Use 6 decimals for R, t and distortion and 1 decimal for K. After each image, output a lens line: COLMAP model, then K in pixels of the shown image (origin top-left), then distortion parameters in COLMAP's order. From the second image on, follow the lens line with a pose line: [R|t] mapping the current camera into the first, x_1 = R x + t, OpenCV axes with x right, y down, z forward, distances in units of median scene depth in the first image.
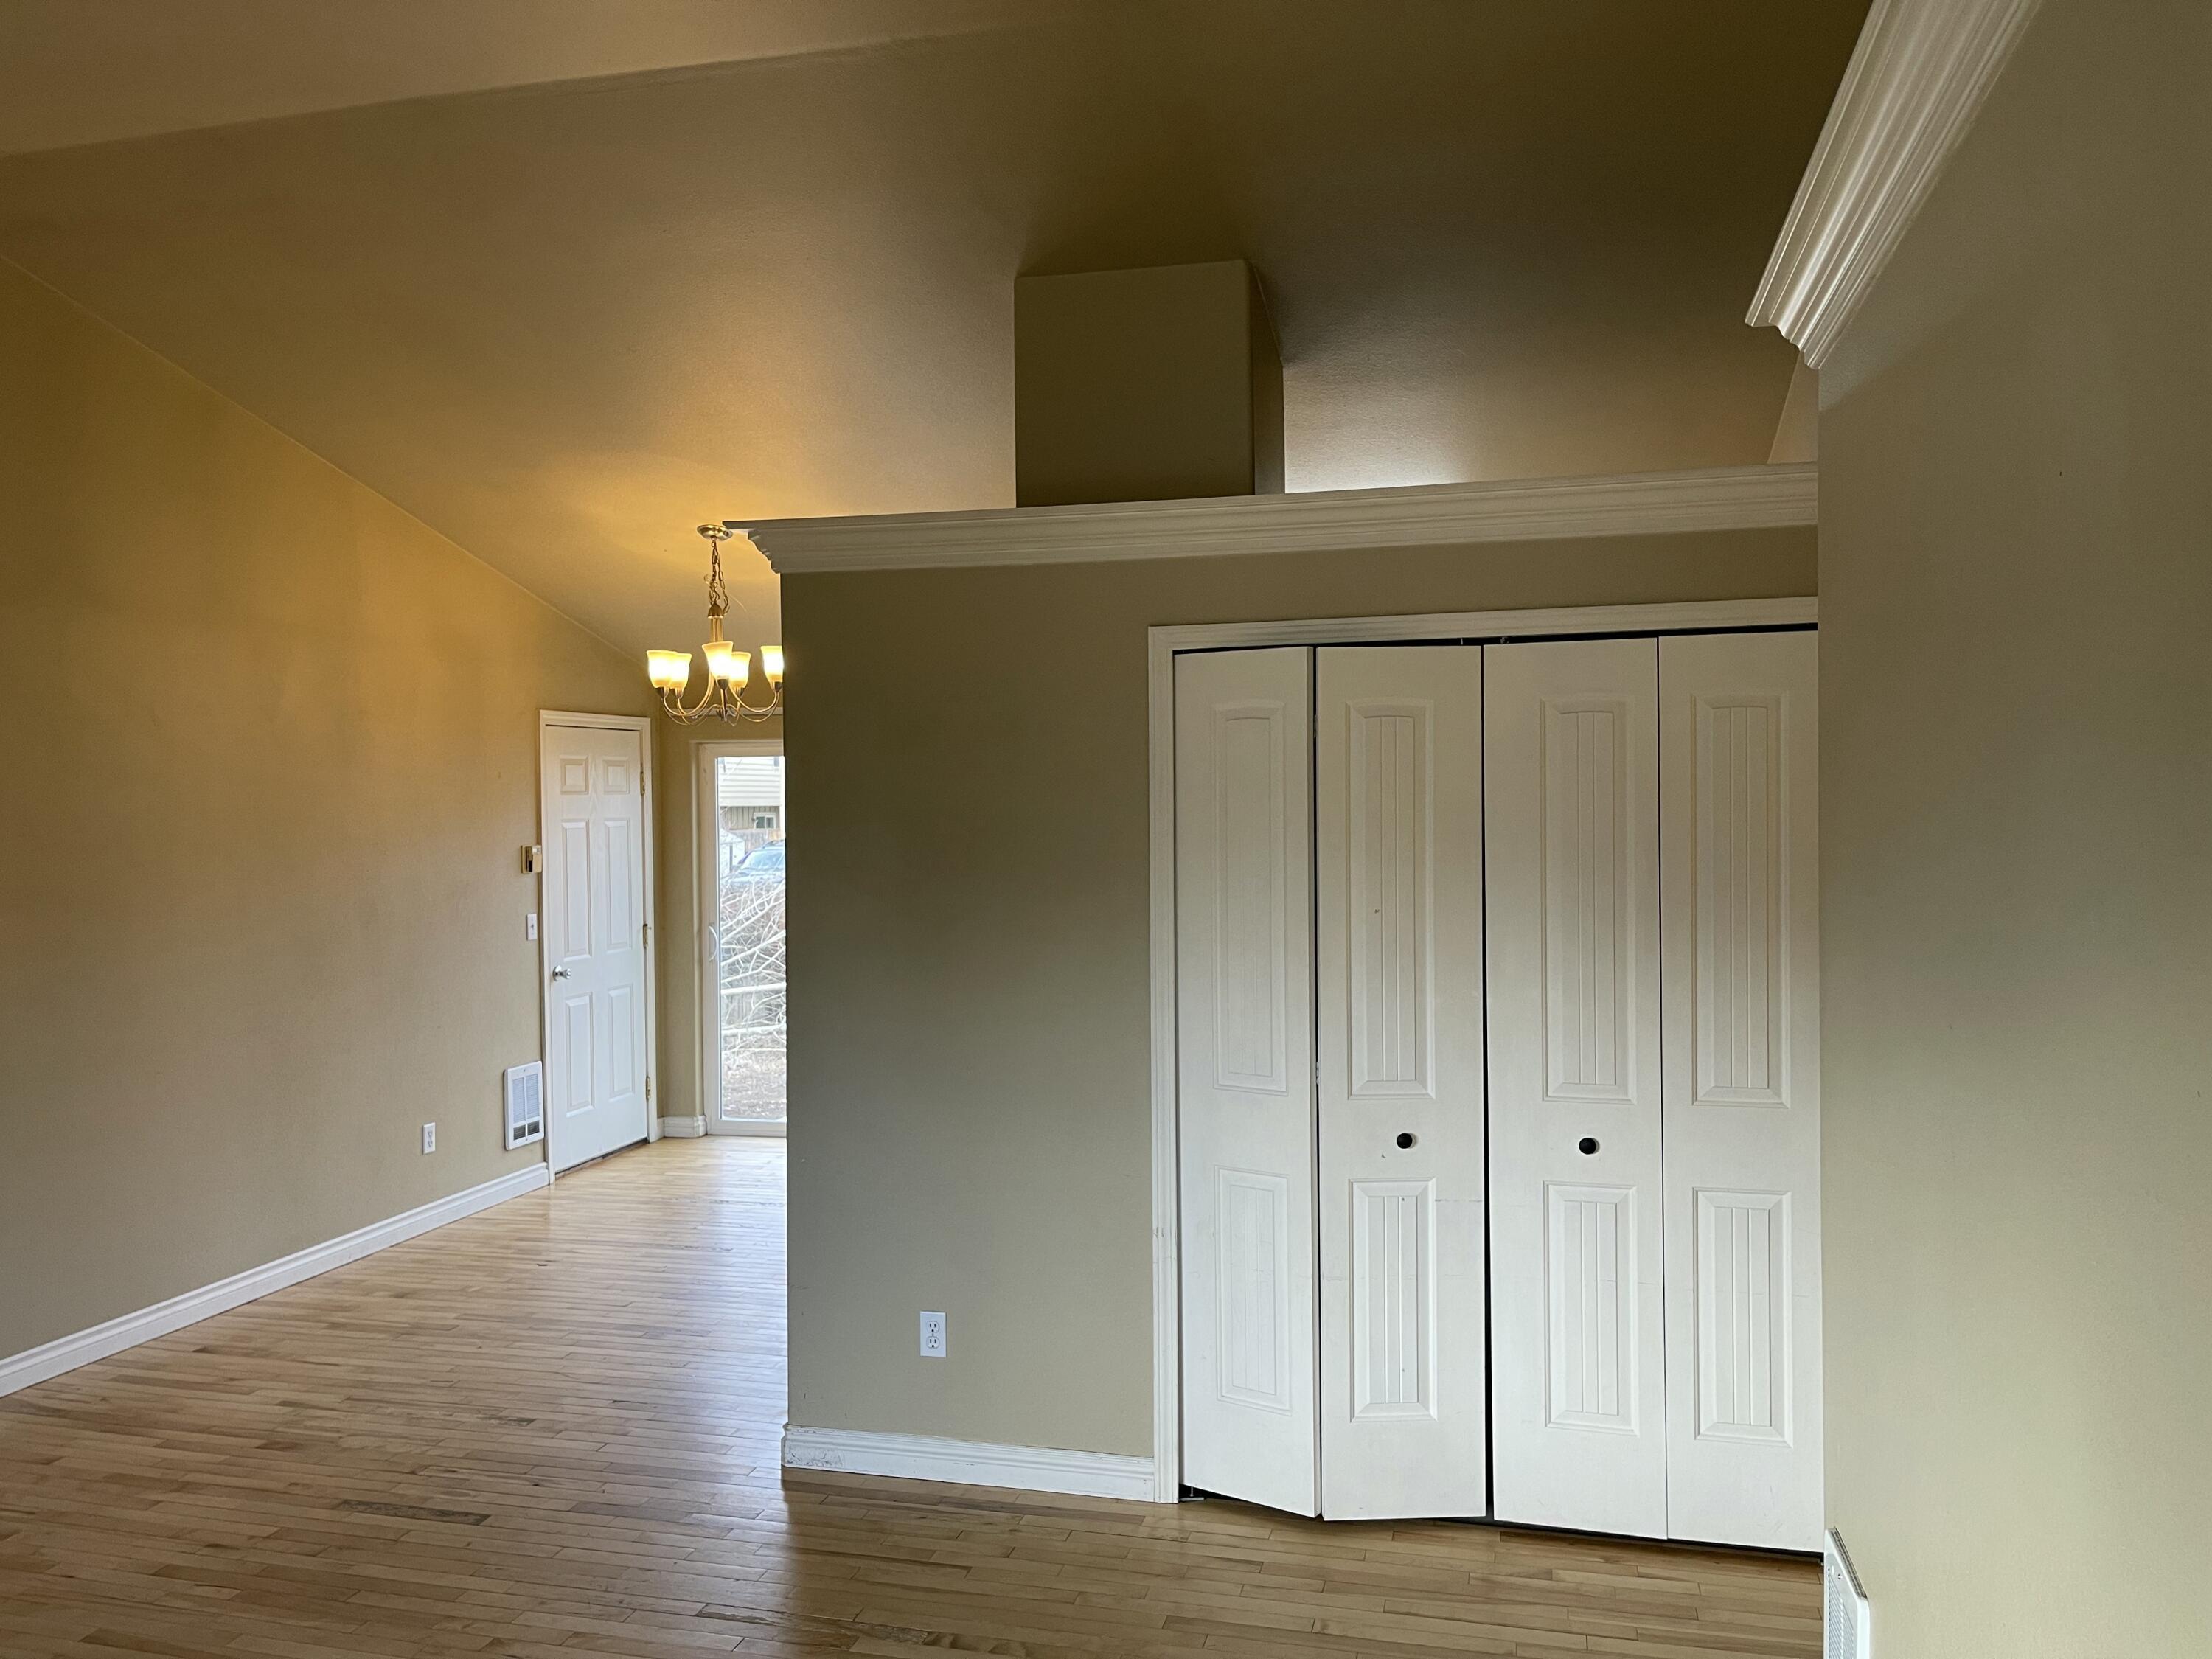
lens RADIAL K [[1671.4, 0, 1112.1], [0, 1671.4, 842.4], [0, 0, 1]] dist [0.059530, -0.084555]
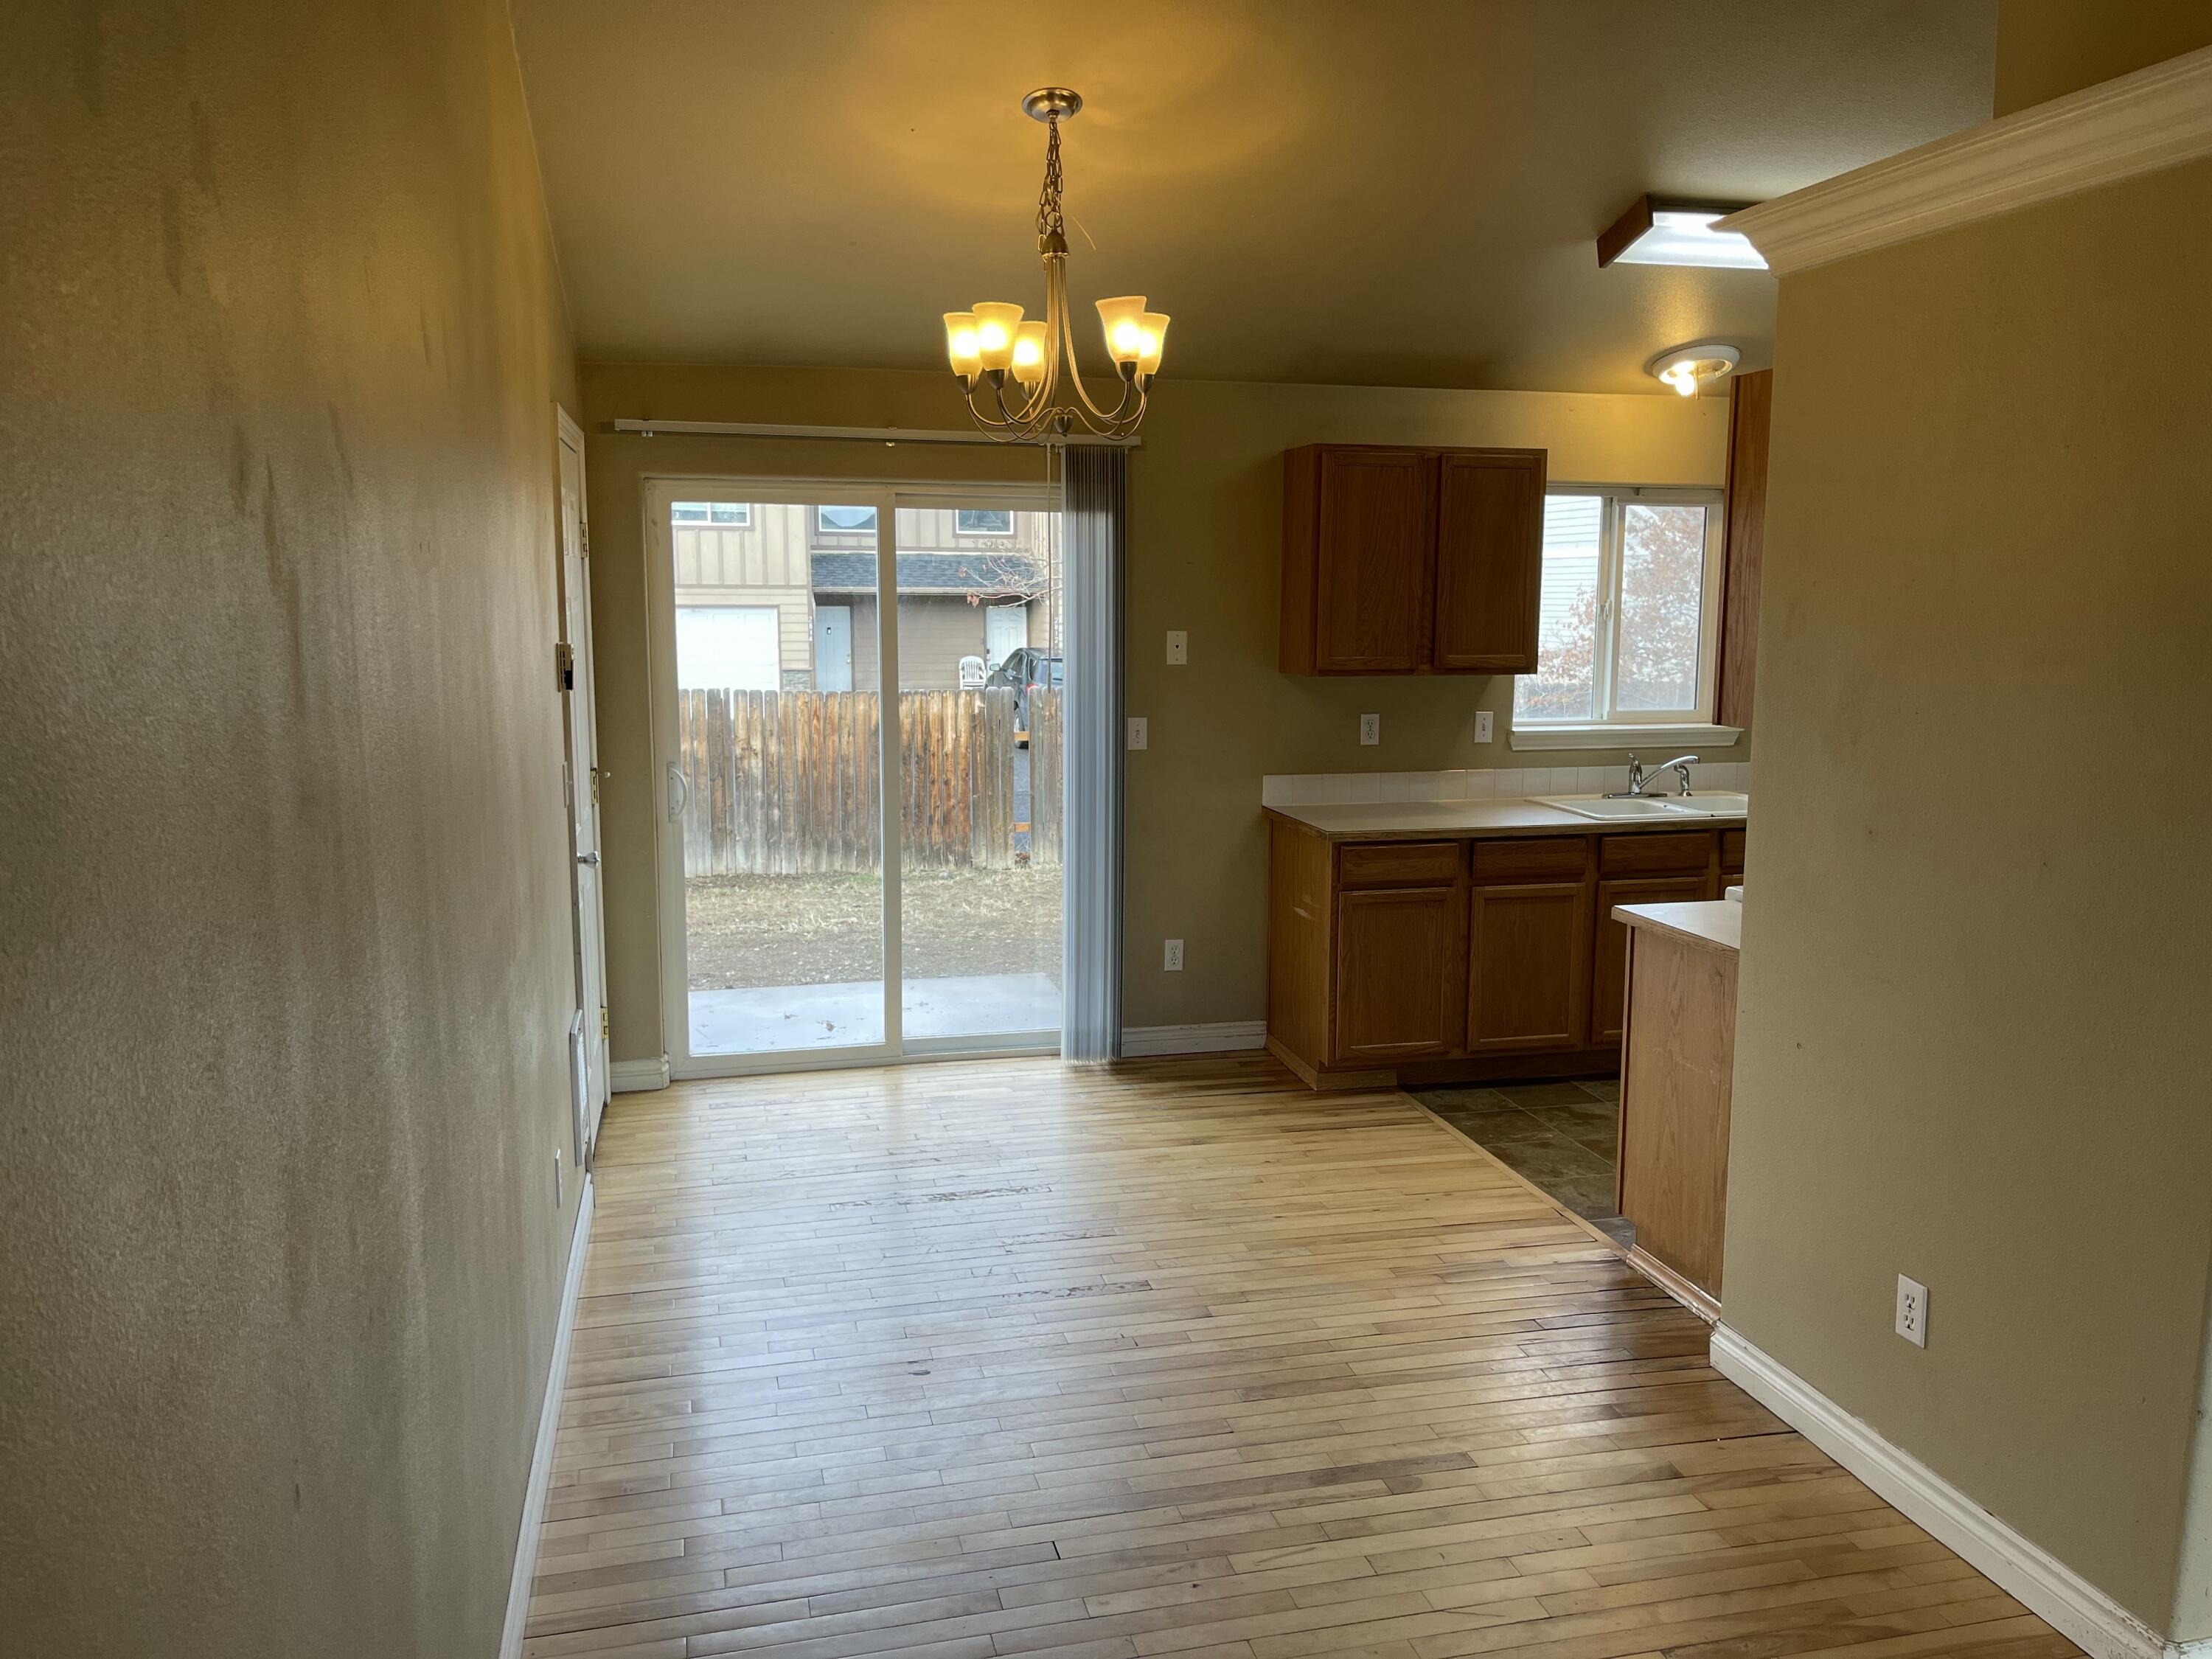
lens RADIAL K [[1671.4, 0, 1100.0], [0, 1671.4, 826.9], [0, 0, 1]] dist [0.059530, -0.084555]
pose [[0.883009, -0.052032, 0.466463, -0.615582], [-0.001686, 0.993478, 0.114009, -0.001455], [-0.469353, -0.101458, 0.877163, 0.546129]]
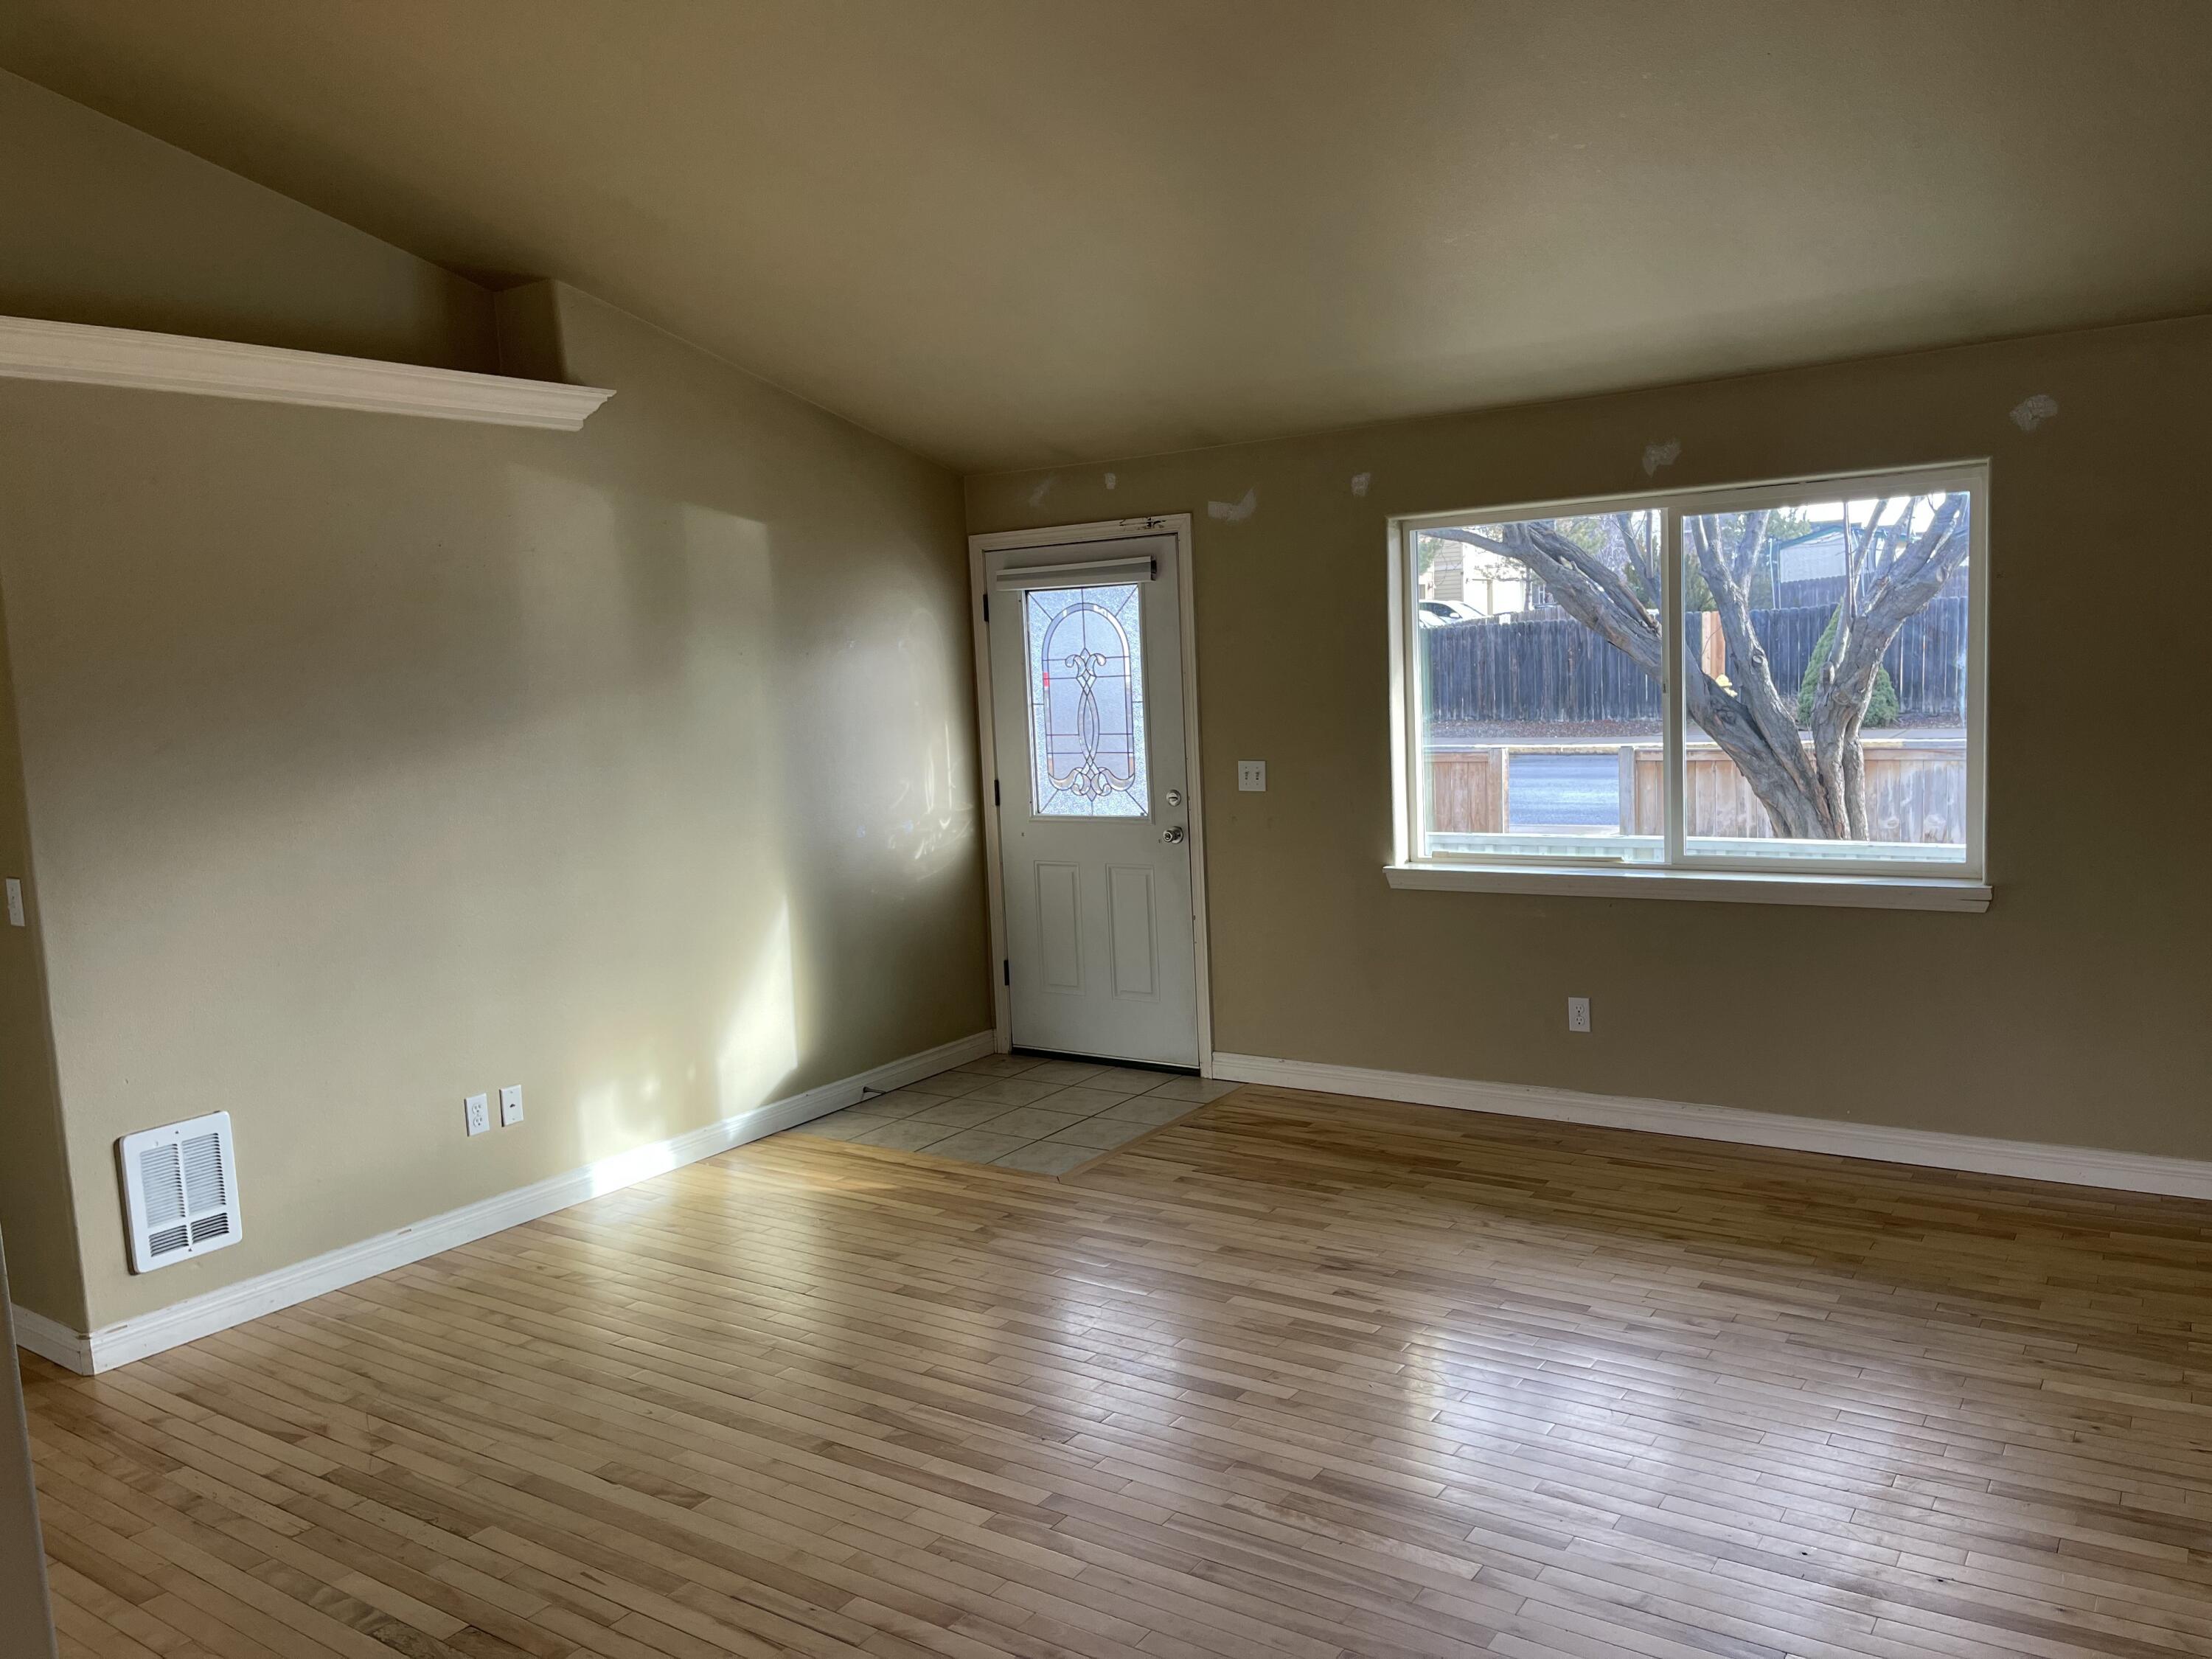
lens RADIAL K [[1671.4, 0, 1116.4], [0, 1671.4, 833.8], [0, 0, 1]] dist [0.059530, -0.084555]
pose [[-0.937435, 0.016651, 0.347761, -0.479964], [0.064529, 0.989859, 0.126553, -0.008340], [-0.342127, 0.141076, -0.929003, 1.011740]]
